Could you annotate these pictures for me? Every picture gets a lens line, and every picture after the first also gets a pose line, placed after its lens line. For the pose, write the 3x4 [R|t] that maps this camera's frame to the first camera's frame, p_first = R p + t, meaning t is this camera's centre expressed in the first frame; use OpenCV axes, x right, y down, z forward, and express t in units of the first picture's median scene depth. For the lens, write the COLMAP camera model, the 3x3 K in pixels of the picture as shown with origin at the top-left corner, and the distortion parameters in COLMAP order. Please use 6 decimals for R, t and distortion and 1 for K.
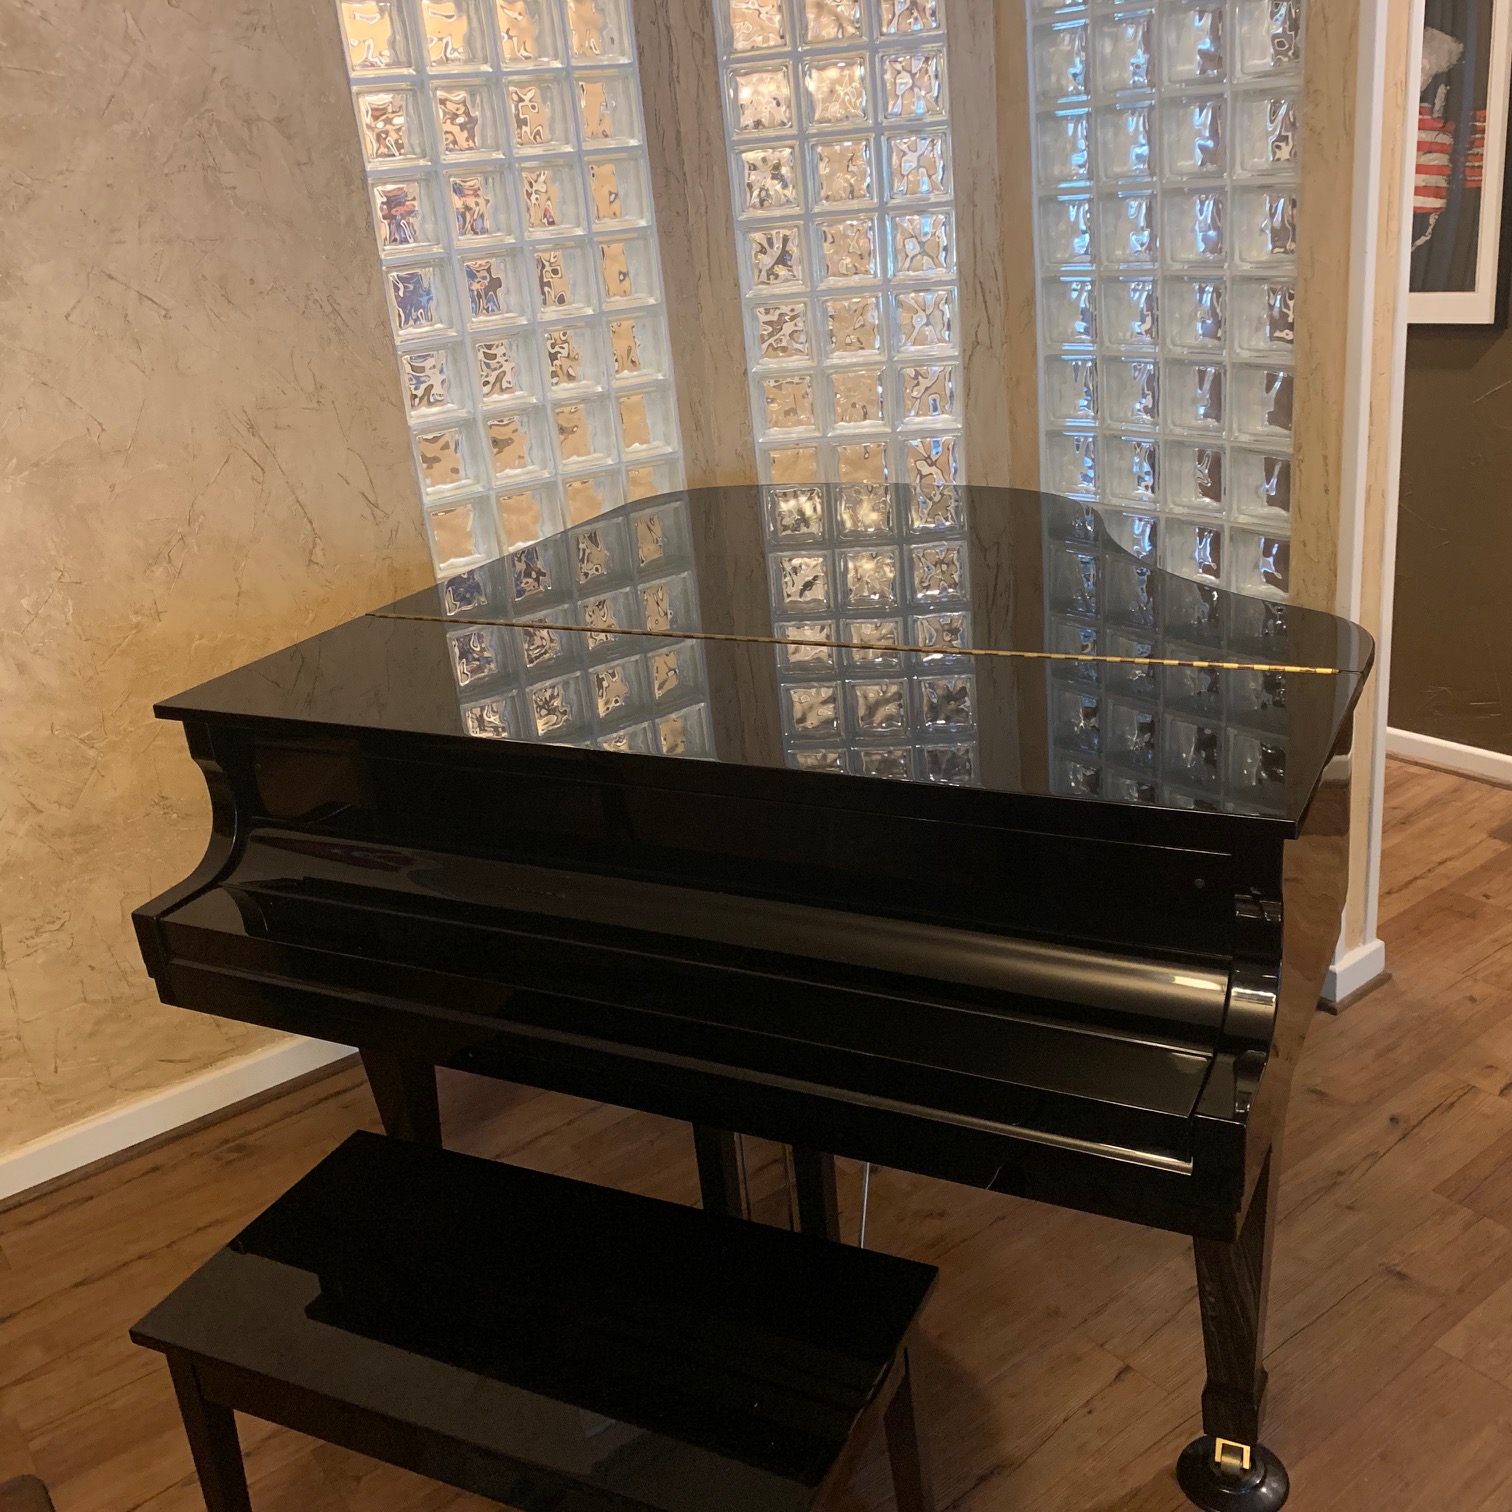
lens RADIAL K [[1518.5, 0, 756.0], [0, 1518.5, 756.0], [0, 0, 1]] dist [0.031368, -0.014959]
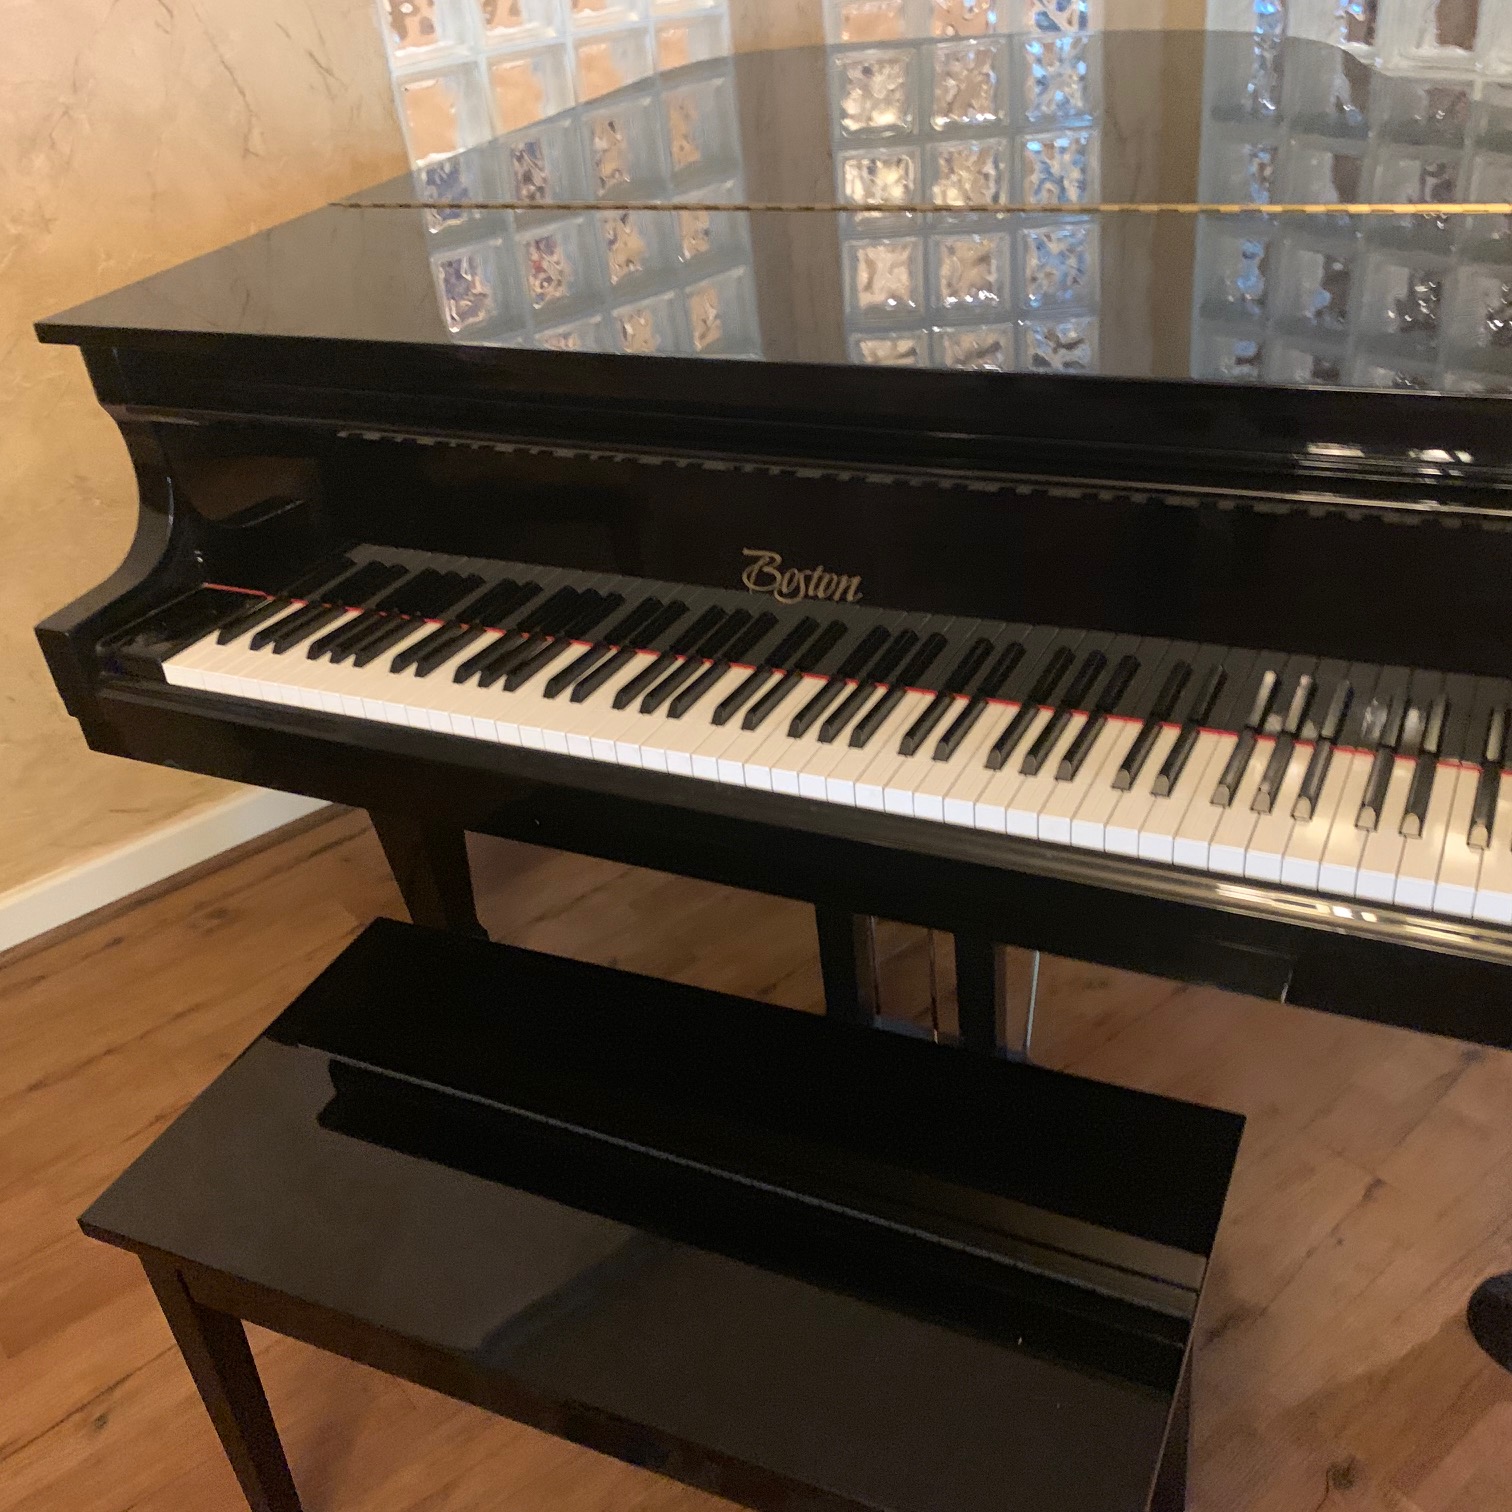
lens RADIAL K [[1552.4, 0, 756.0], [0, 1552.4, 756.0], [0, 0, 1]] dist [0.017364, -0.004601]
pose [[0.999699, -0.020911, 0.012848, -0.063211], [0.018077, 0.981451, 0.190859, 0.021414], [-0.016600, -0.190569, 0.981533, 0.203516]]
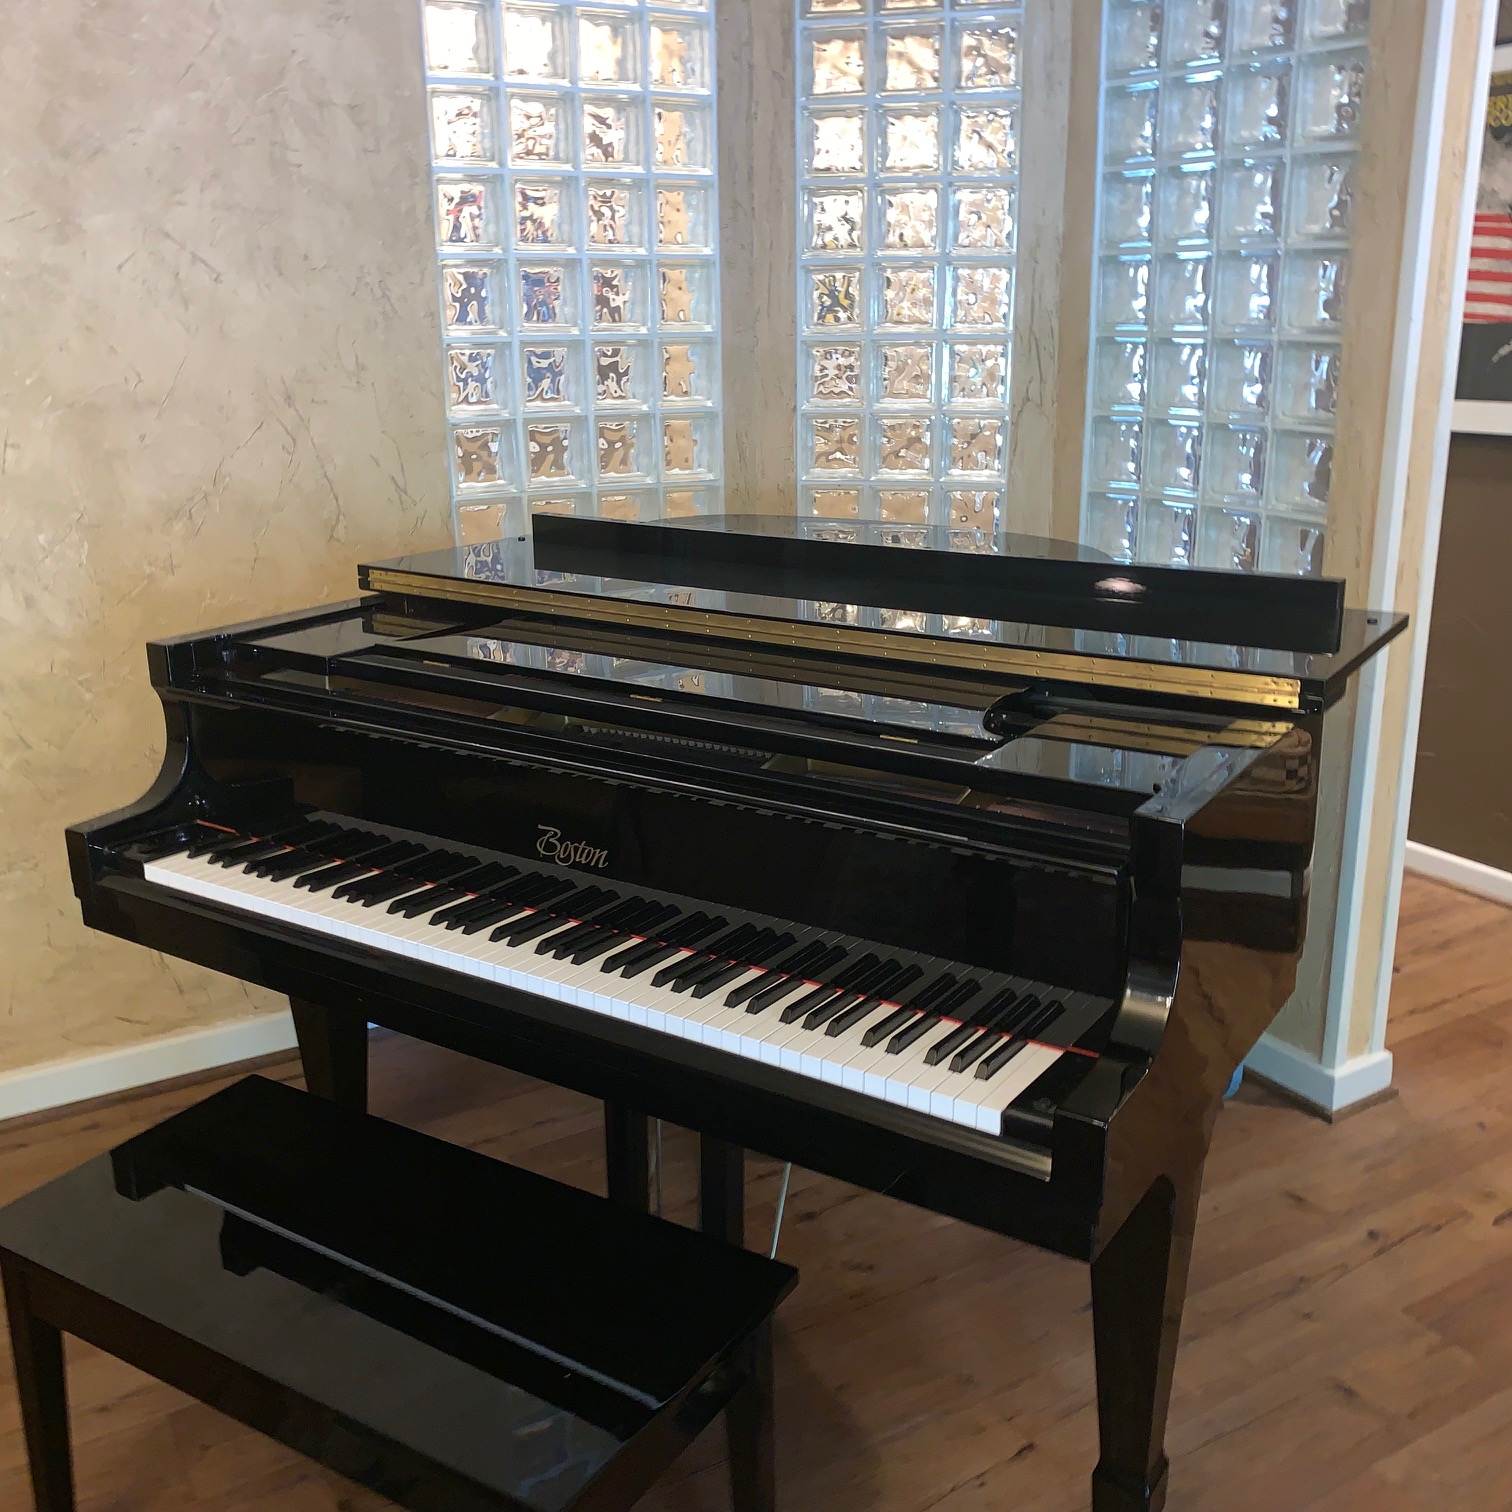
lens RADIAL K [[1519.2, 0, 754.5], [0, 1519.2, 742.3], [0, 0, 1]] dist [0.038448, -0.039983]
pose [[0.991466, 0.109746, -0.070357, 0.073617], [-0.115035, 0.990440, -0.076134, 0.053173], [0.061329, 0.083577, 0.994612, 0.025360]]
